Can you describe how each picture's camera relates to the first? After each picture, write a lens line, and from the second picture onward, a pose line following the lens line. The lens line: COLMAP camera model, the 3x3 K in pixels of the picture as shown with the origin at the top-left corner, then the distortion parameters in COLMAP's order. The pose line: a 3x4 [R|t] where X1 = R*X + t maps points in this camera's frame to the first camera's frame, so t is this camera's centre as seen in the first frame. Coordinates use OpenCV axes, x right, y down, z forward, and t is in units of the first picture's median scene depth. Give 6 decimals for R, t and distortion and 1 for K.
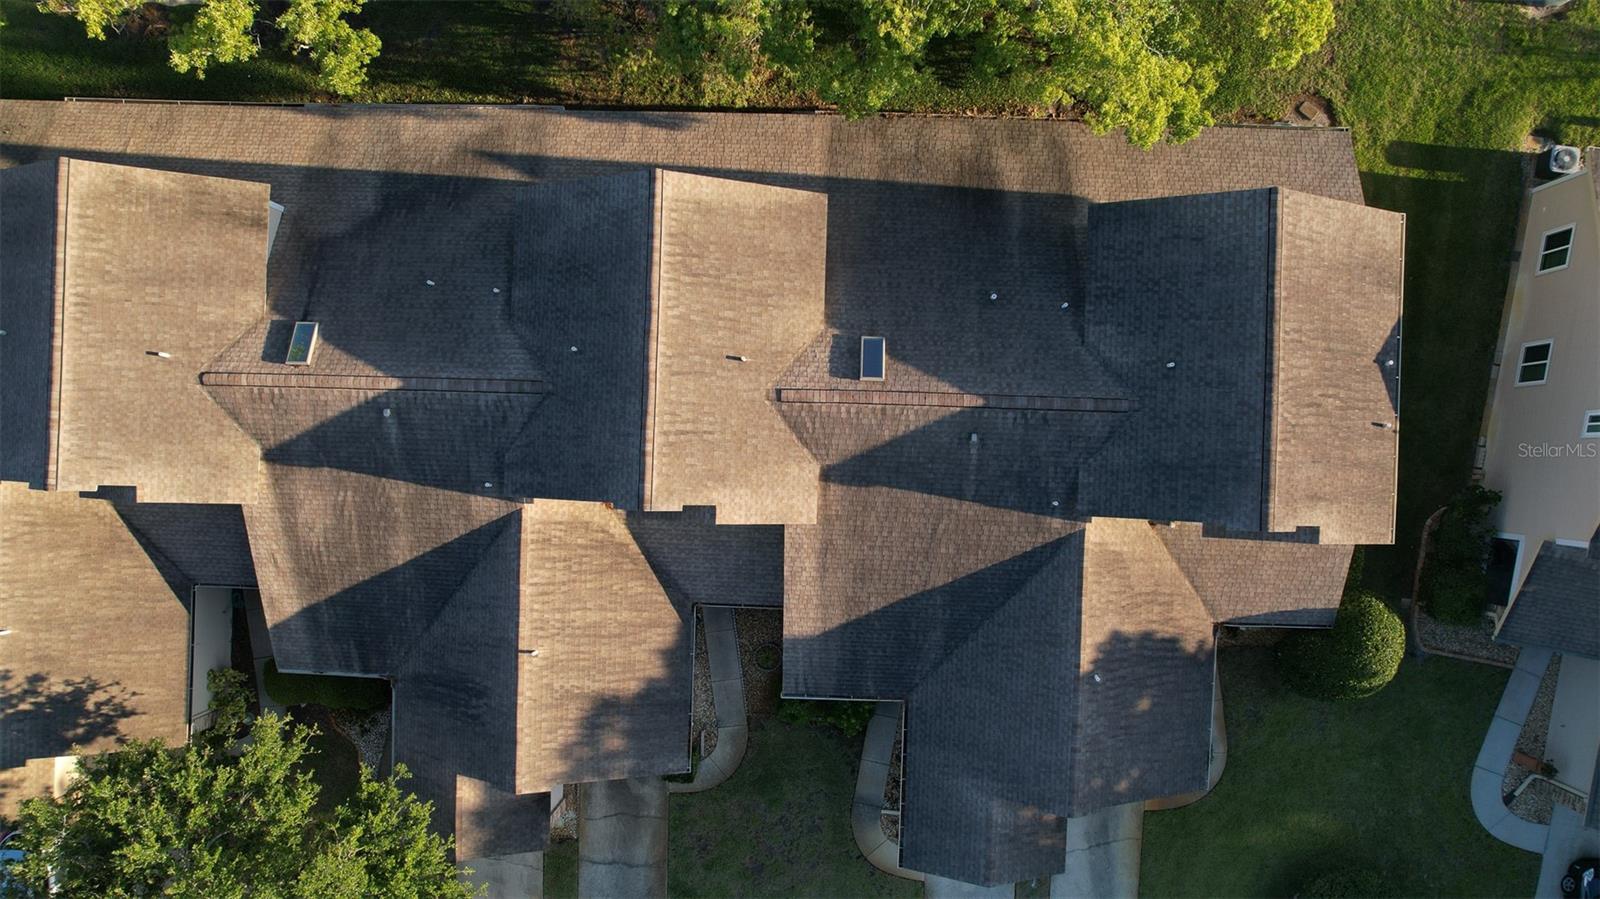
lens RADIAL K [[1030.8, 0, 800.0], [0, 1030.8, 449.5], [0, 0, 1]] dist [-0.085697, 0.070770]
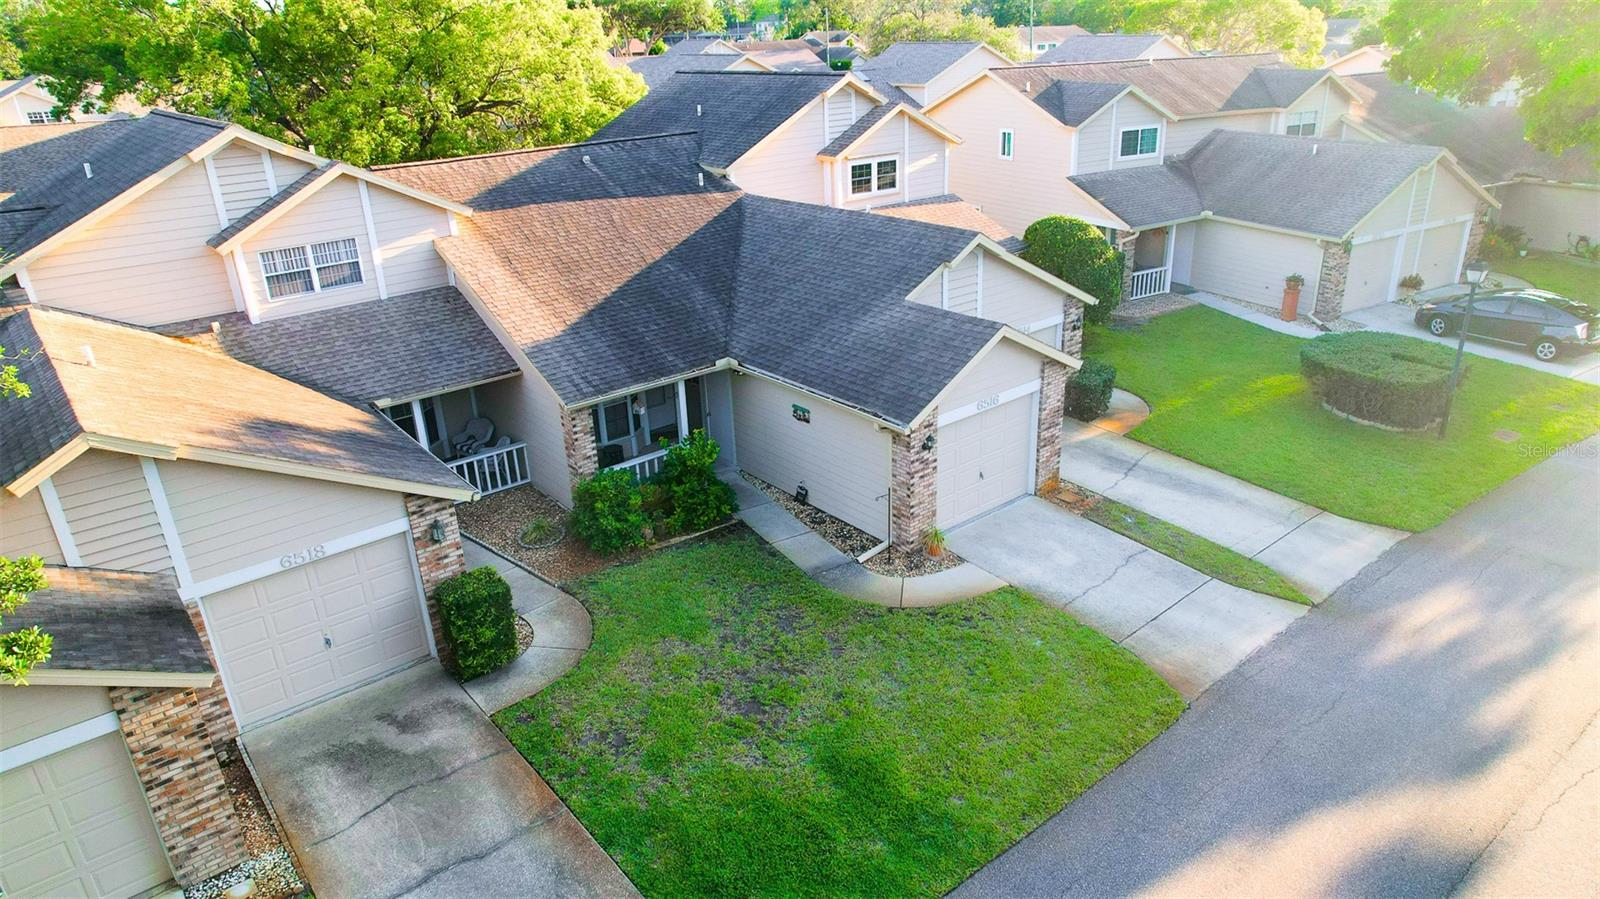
lens RADIAL K [[1030.8, 0, 800.0], [0, 1030.8, 449.5], [0, 0, 1]] dist [-0.085697, 0.070770]
pose [[0.754492, -0.242767, 0.609759, -0.274730], [0.656309, 0.280006, -0.700611, 0.721873], [-0.000651, 0.928796, 0.370592, 0.751338]]
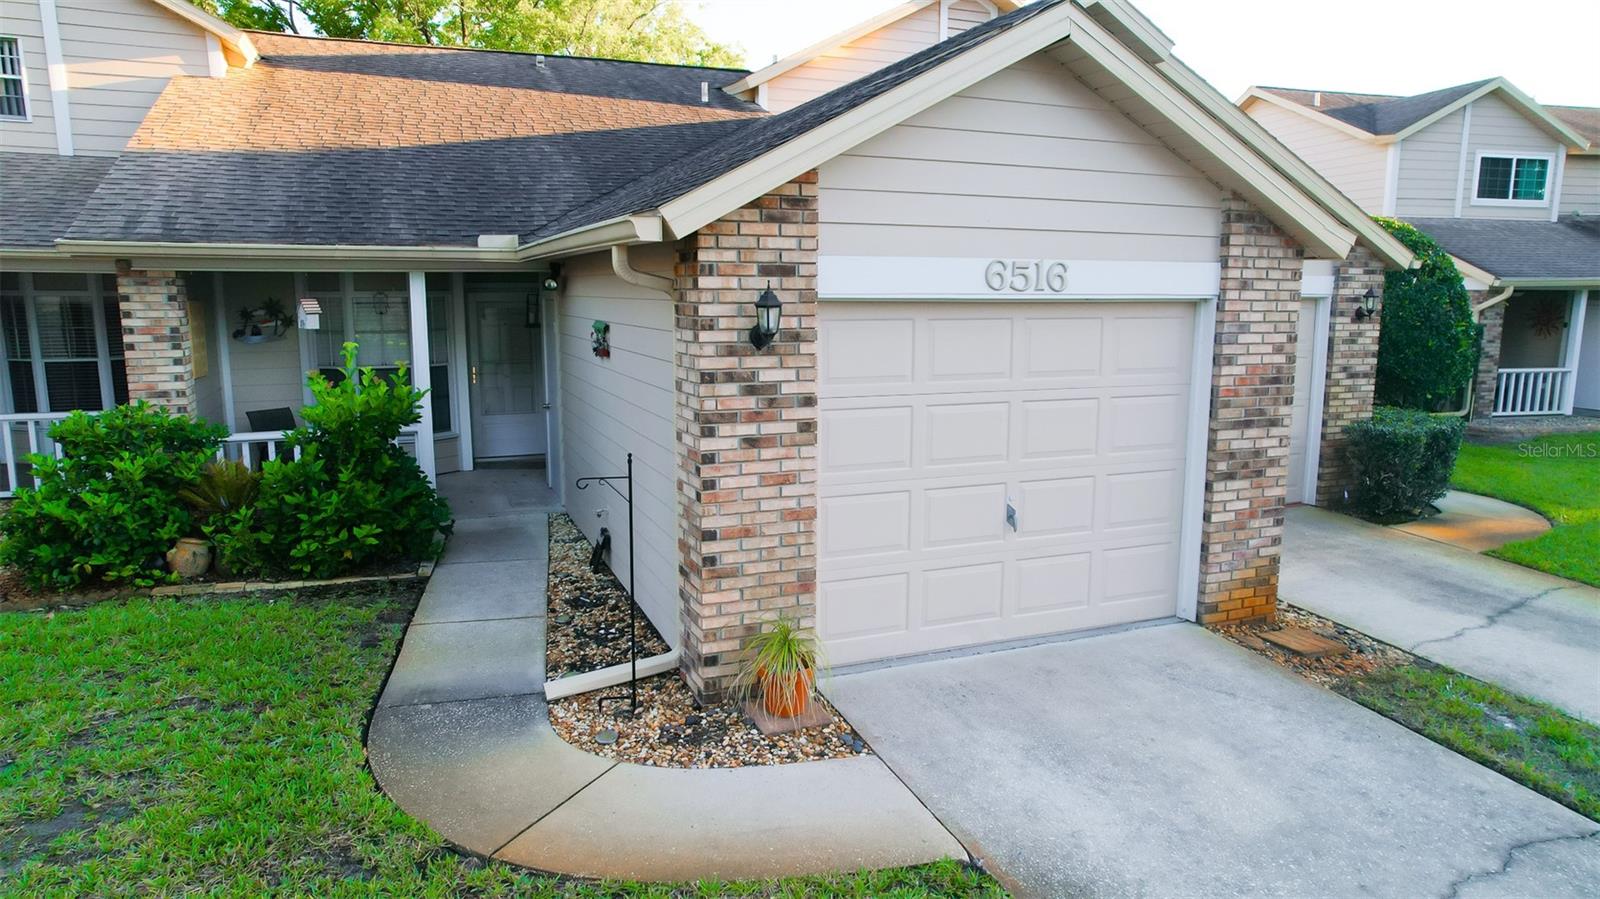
lens RADIAL K [[1030.8, 0, 800.0], [0, 1030.8, 449.5], [0, 0, 1]] dist [-0.085697, 0.070770]
pose [[0.914319, -0.020826, 0.404459, 0.052061], [0.402447, 0.158567, -0.901606, 0.535935], [-0.045357, 0.987129, 0.153362, 0.947920]]
